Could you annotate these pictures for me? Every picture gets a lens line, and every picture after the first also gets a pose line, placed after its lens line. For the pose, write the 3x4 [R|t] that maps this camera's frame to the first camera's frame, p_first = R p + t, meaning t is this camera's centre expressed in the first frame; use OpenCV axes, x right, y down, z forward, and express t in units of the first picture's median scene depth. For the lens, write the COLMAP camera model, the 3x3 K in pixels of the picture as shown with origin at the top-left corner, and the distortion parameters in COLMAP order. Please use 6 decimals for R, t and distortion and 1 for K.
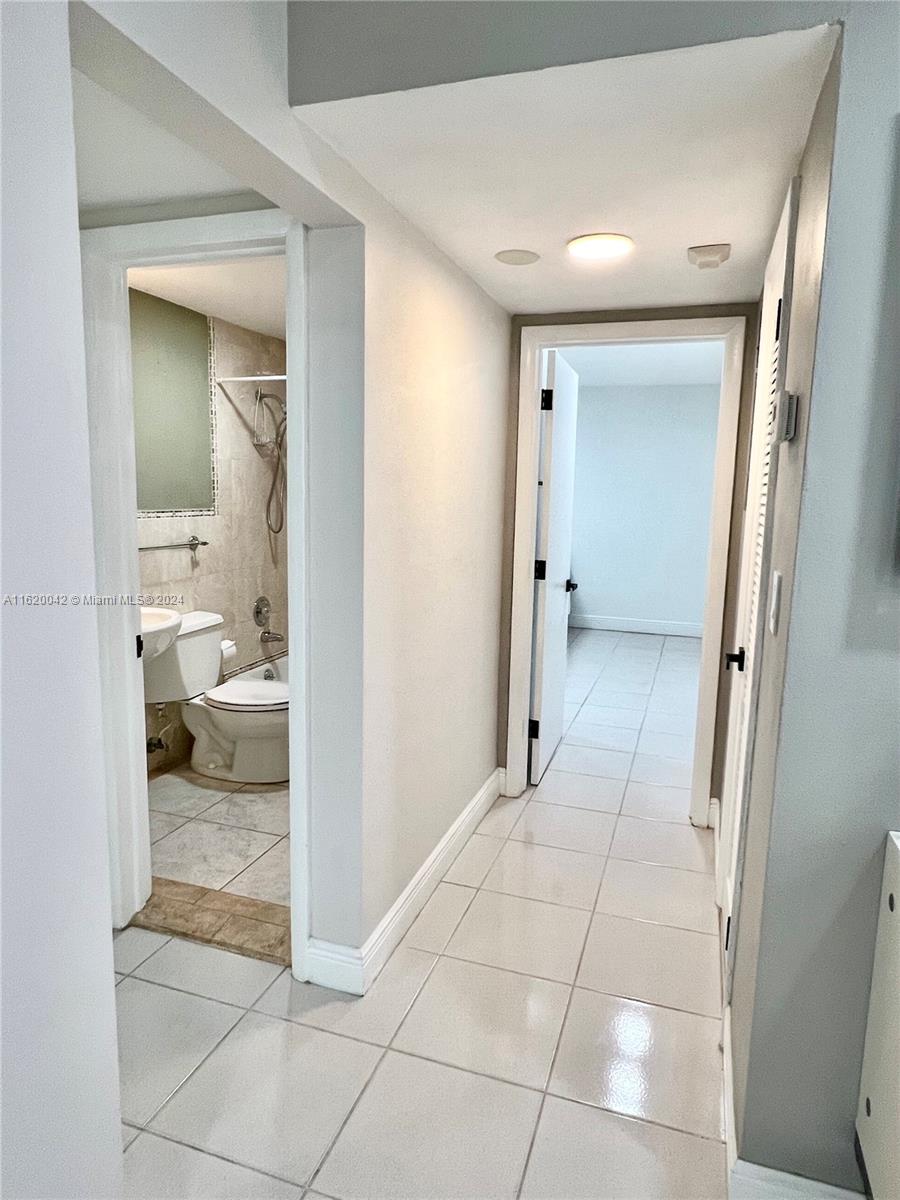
lens RADIAL K [[739.0, 0, 450.0], [0, 739.0, 600.0], [0, 0, 1]] dist [0.003144, 0.000901]
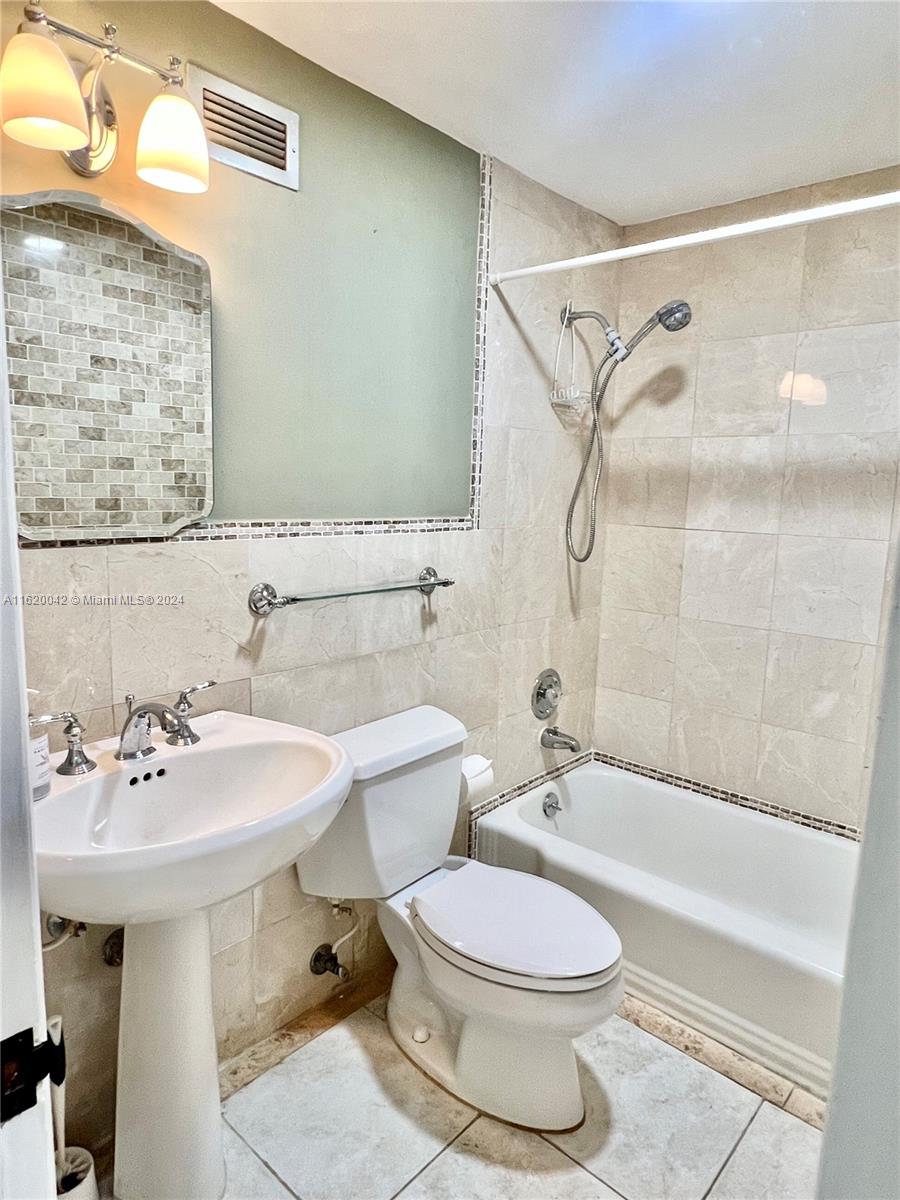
lens RADIAL K [[739.0, 0, 450.0], [0, 739.0, 600.0], [0, 0, 1]] dist [0.003144, 0.000901]
pose [[0.919087, 0.066244, -0.388446, -0.116940], [-0.067448, 0.997667, 0.010552, -0.067083], [0.388239, 0.016502, 0.921411, 0.490453]]
